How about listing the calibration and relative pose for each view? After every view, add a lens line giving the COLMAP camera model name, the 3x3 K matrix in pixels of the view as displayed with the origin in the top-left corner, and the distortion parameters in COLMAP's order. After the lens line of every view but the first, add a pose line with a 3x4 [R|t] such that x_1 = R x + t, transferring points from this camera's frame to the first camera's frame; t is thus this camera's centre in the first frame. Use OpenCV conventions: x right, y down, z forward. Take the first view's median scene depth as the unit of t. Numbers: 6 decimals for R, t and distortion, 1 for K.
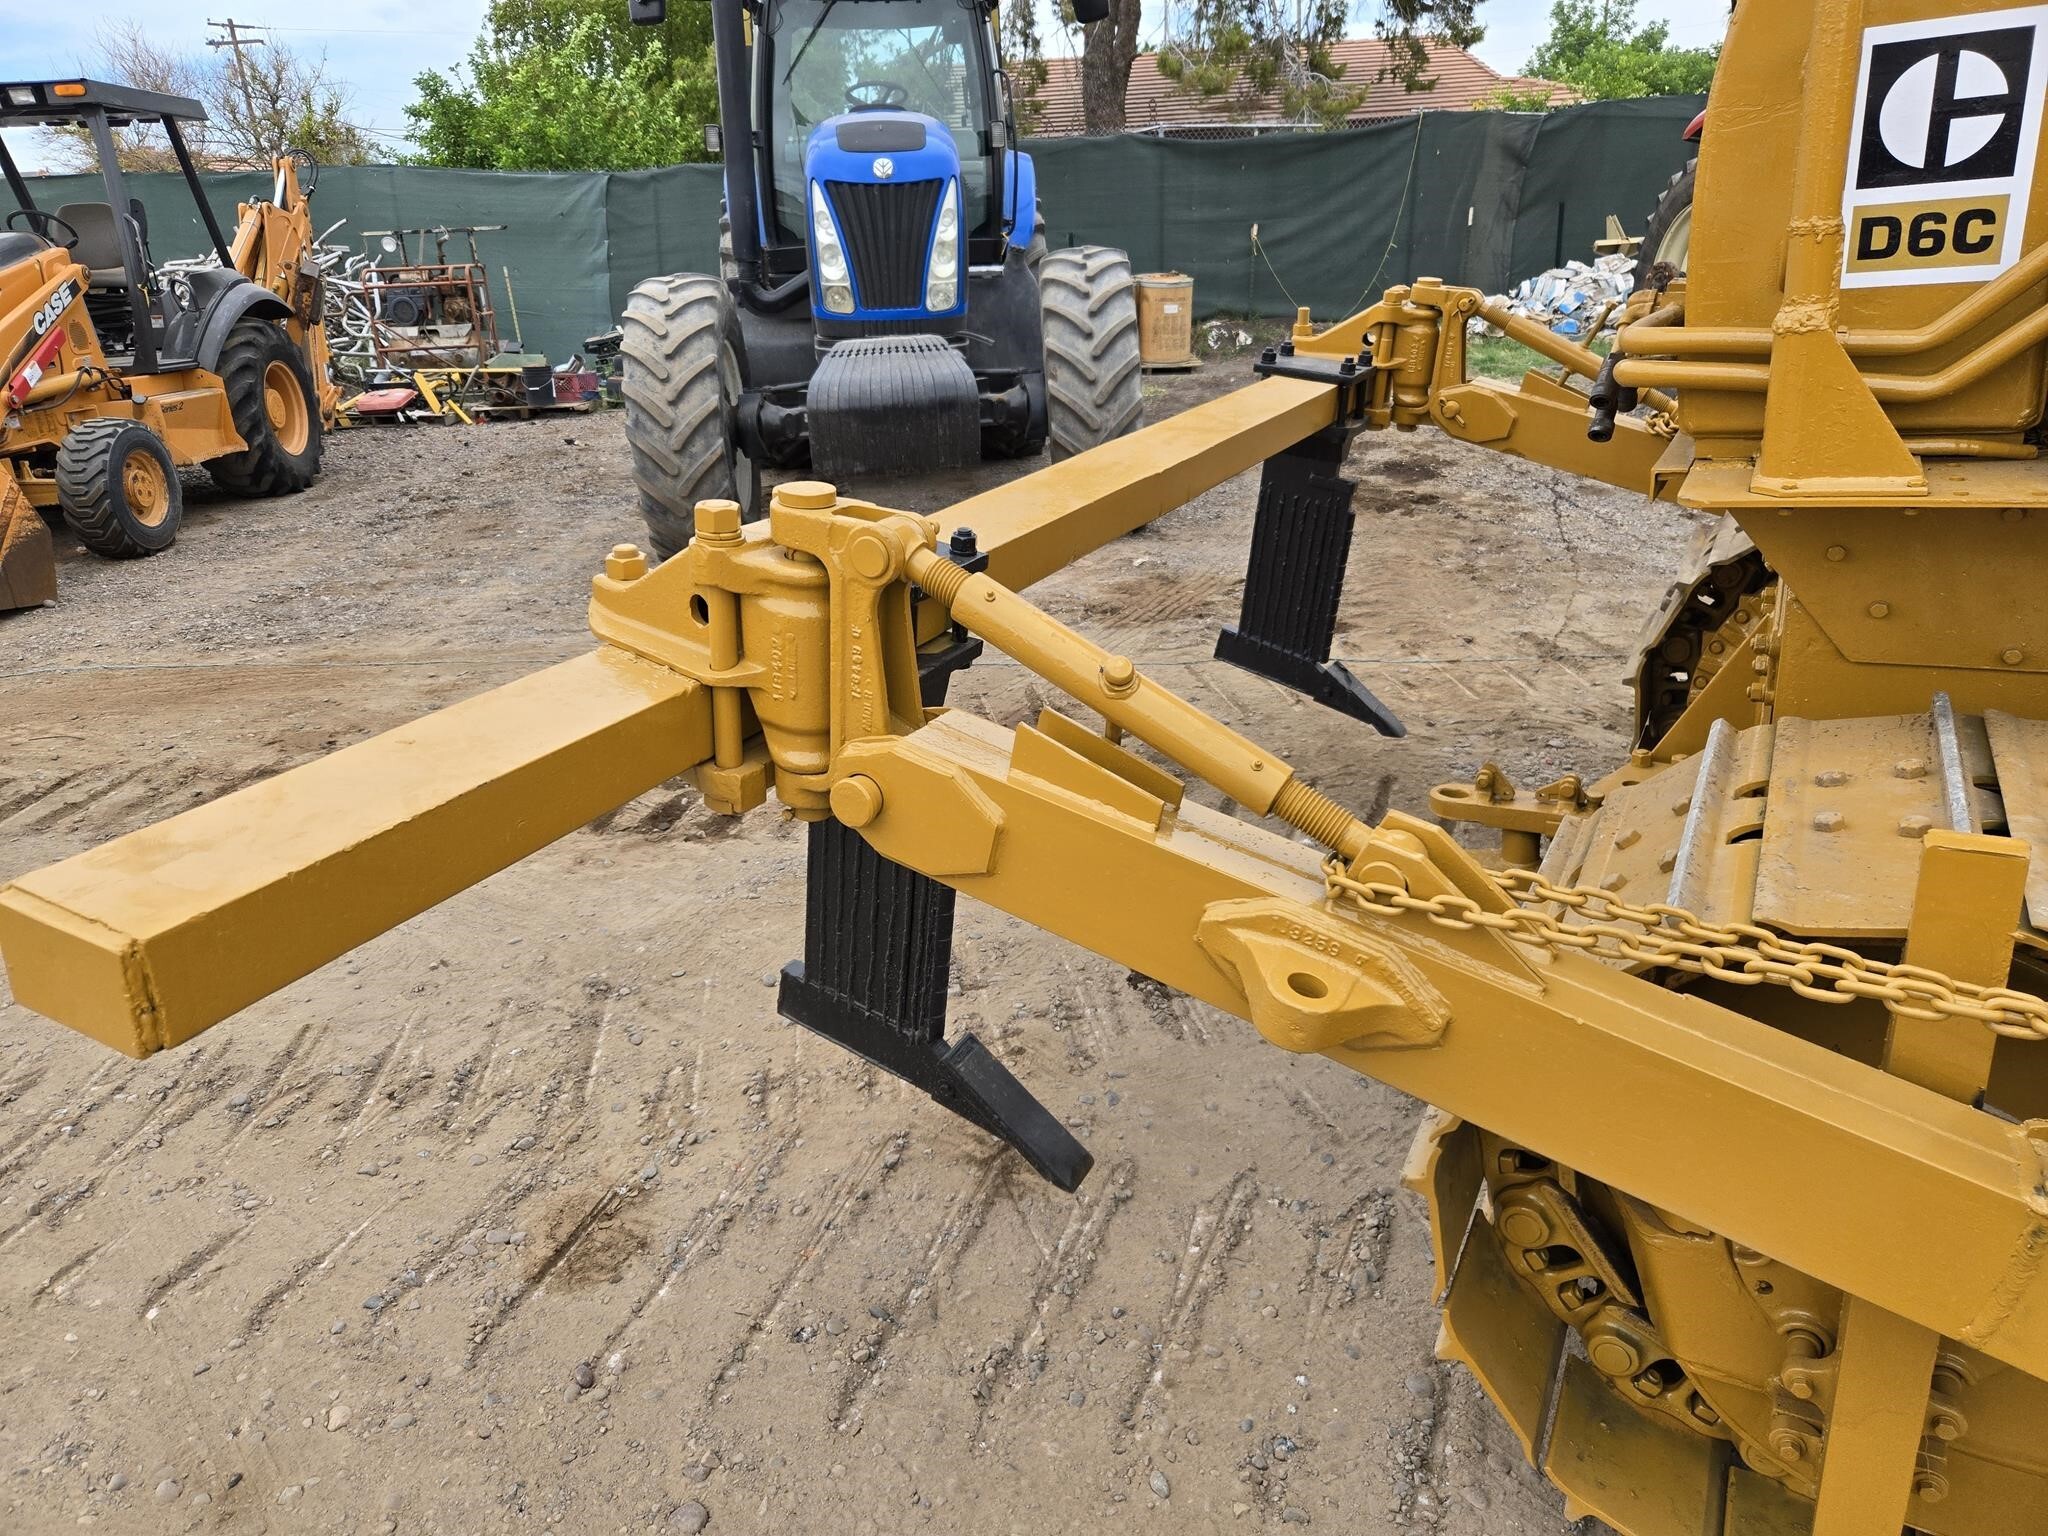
lens RADIAL K [[1362.4, 0, 1020.4], [0, 1362.4, 769.3], [0, 0, 1]] dist [0.067753, -0.054454]
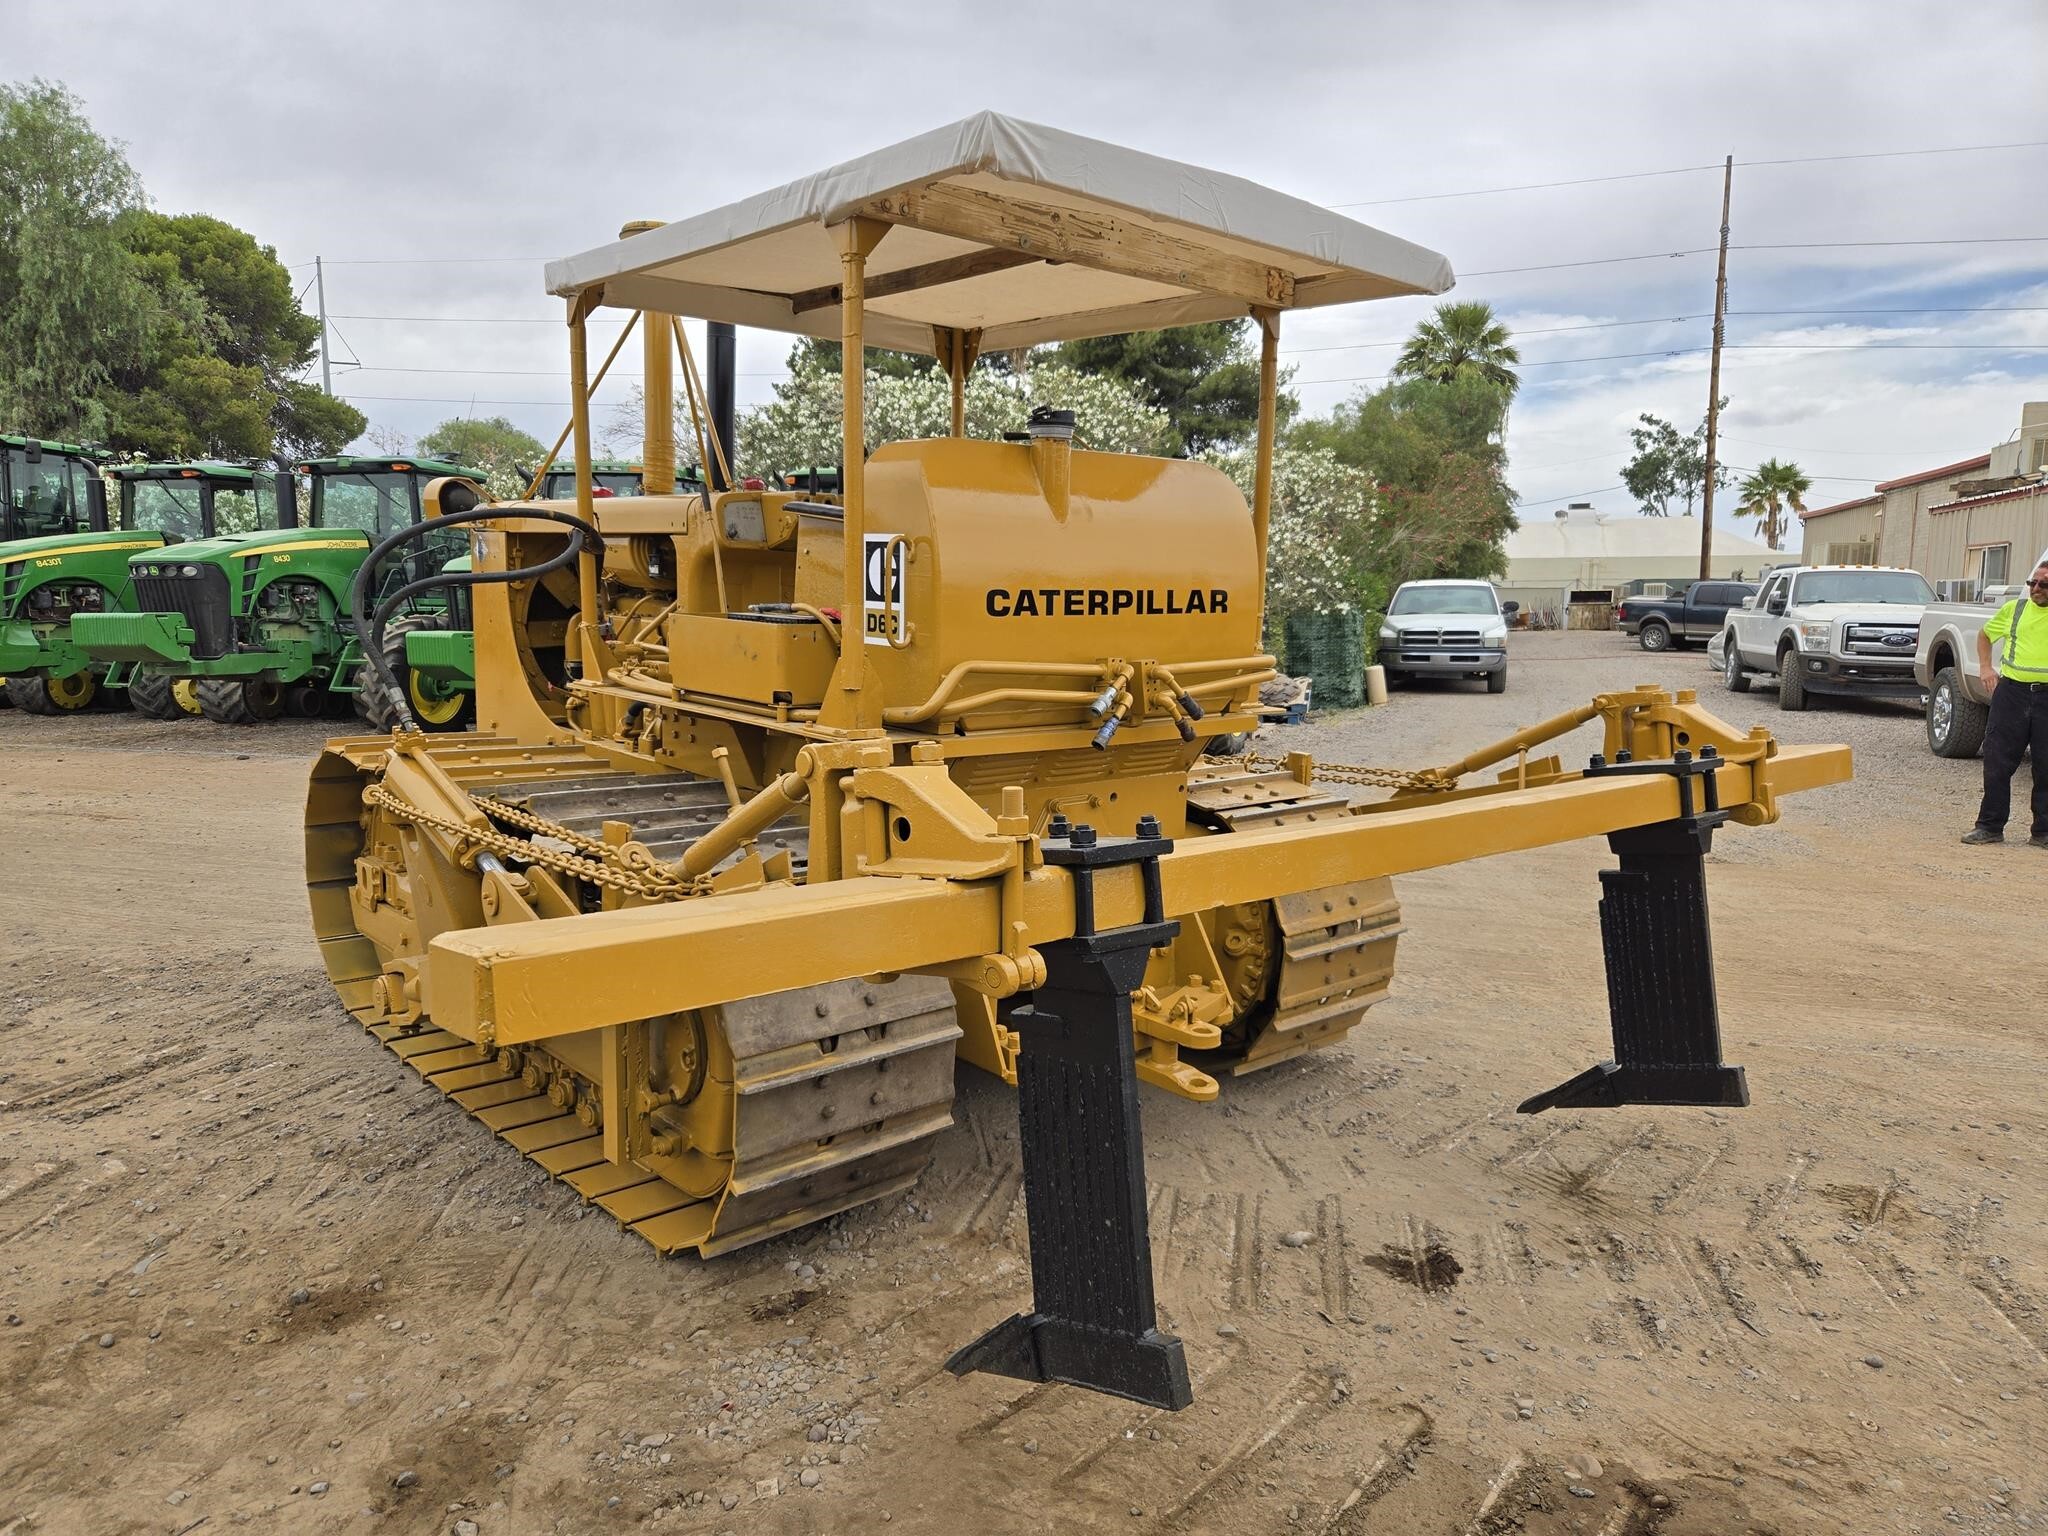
lens RADIAL K [[1369.1, 0, 1024.0], [0, 1369.1, 768.0], [0, 0, 1]] dist [0.062195, -0.044641]
pose [[-0.939014, 0.008377, 0.343776, 0.011771], [0.172154, 0.876859, 0.448866, -0.327203], [-0.297683, 0.480674, -0.824826, 0.809469]]
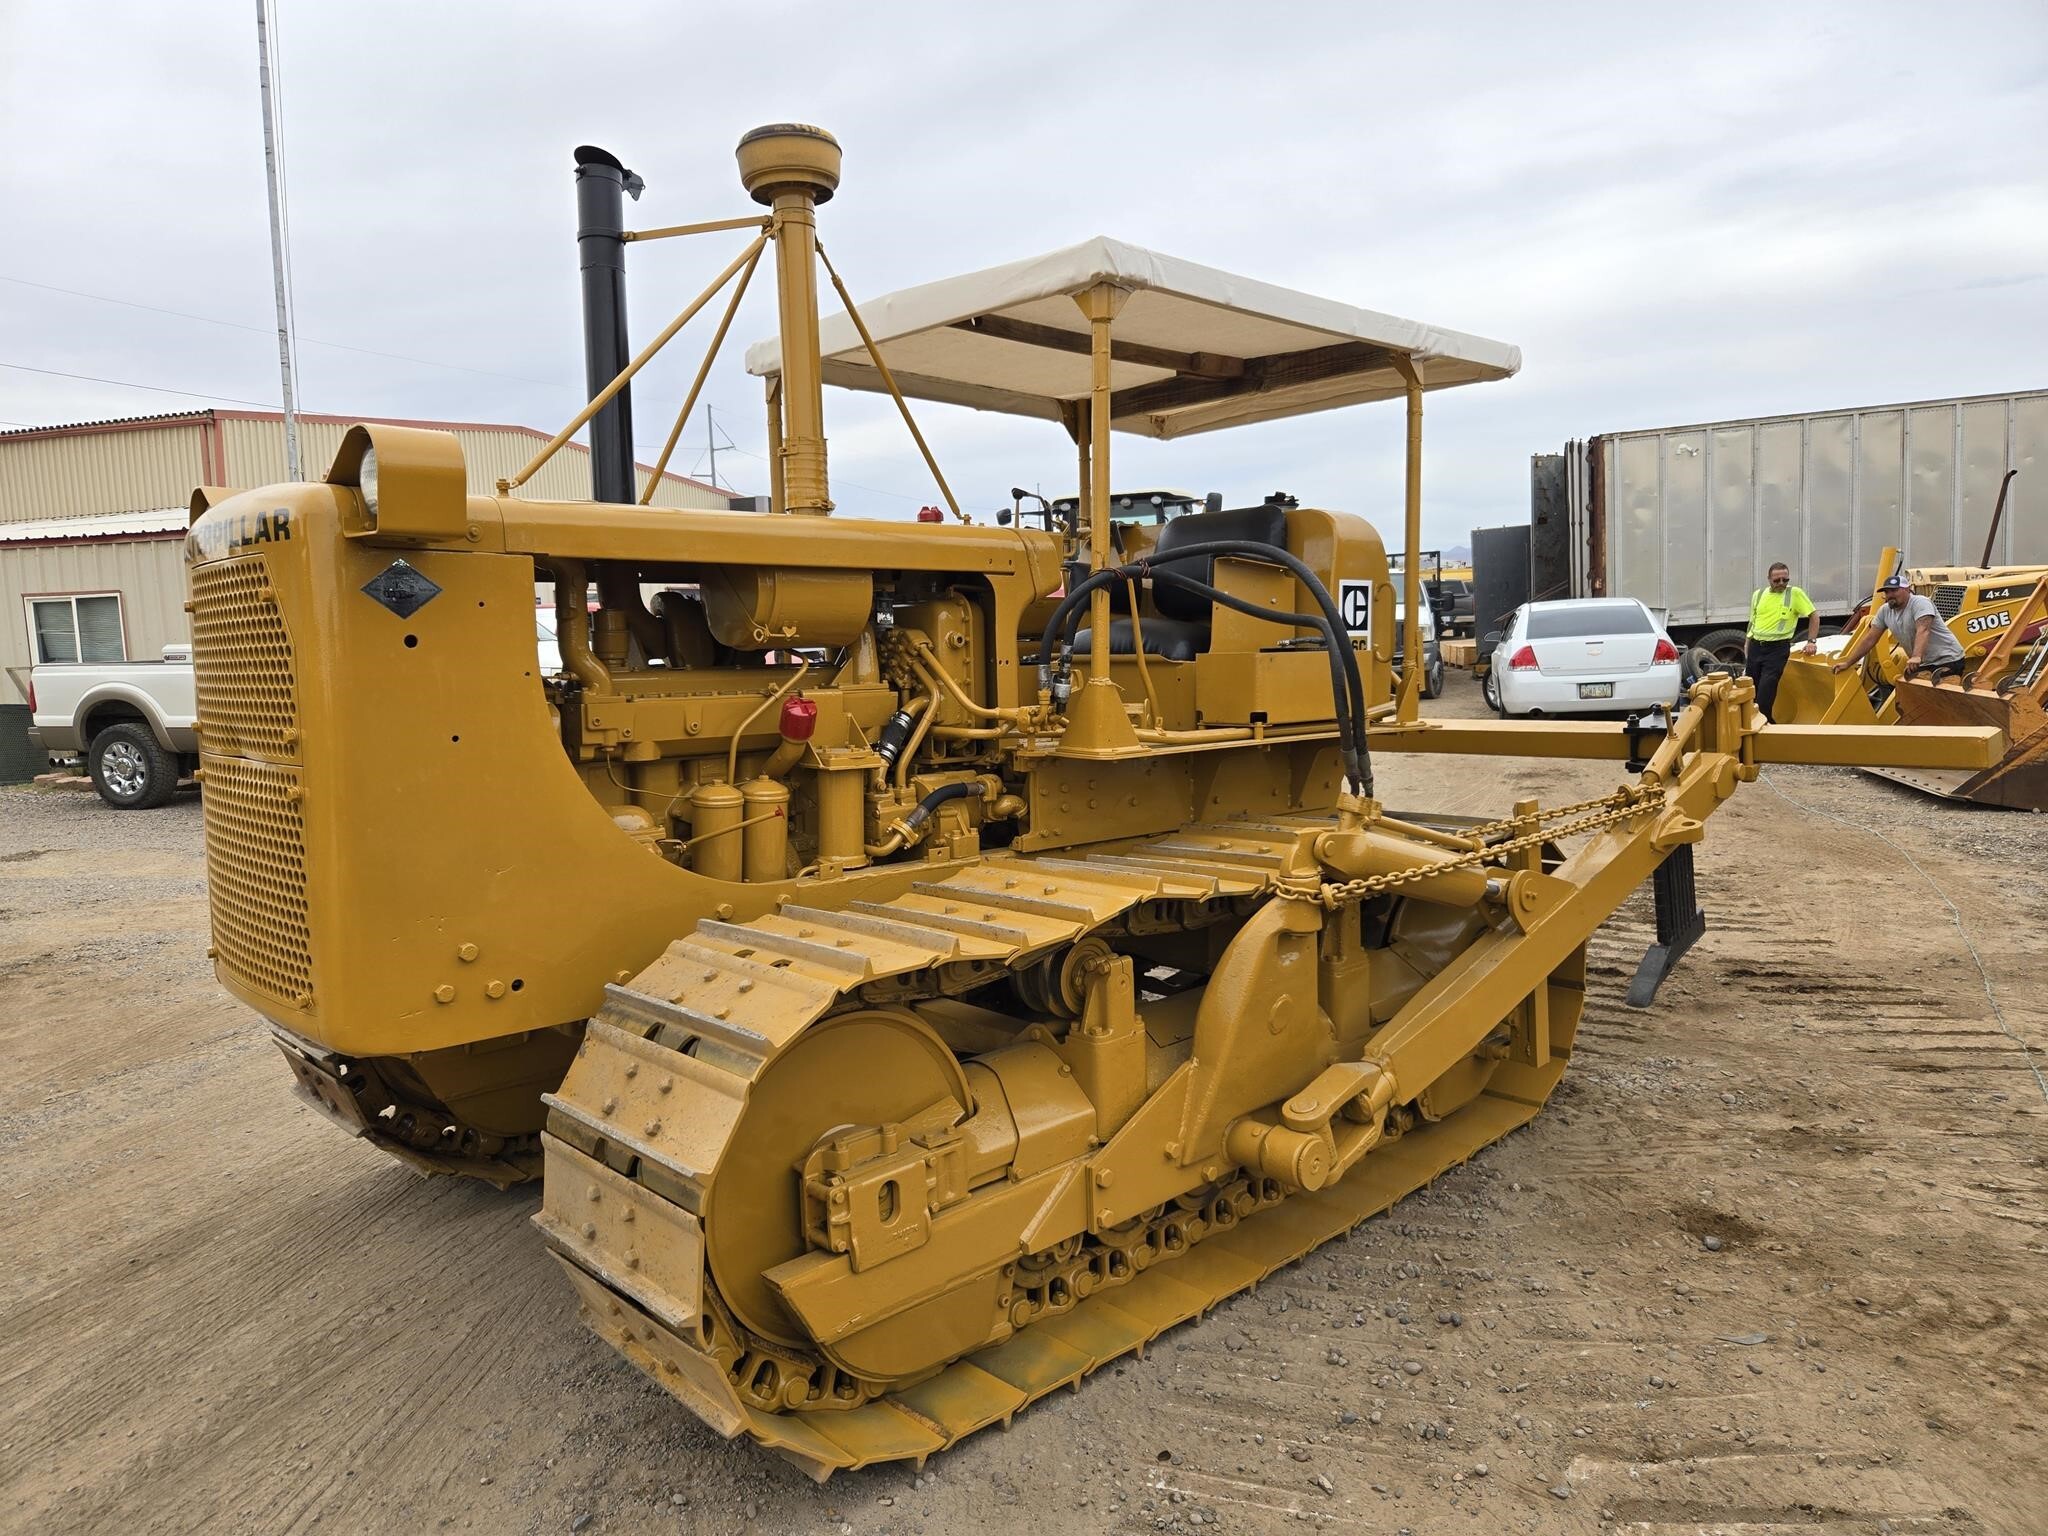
lens RADIAL K [[1360.9, 0, 1002.3], [0, 1360.9, 754.5], [0, 0, 1]] dist [0.059497, -0.042832]
pose [[-0.323357, 0.164175, -0.931926, 0.936614], [-0.301246, 0.915738, 0.265848, -0.232527], [0.897046, 0.366703, -0.246653, 0.406195]]
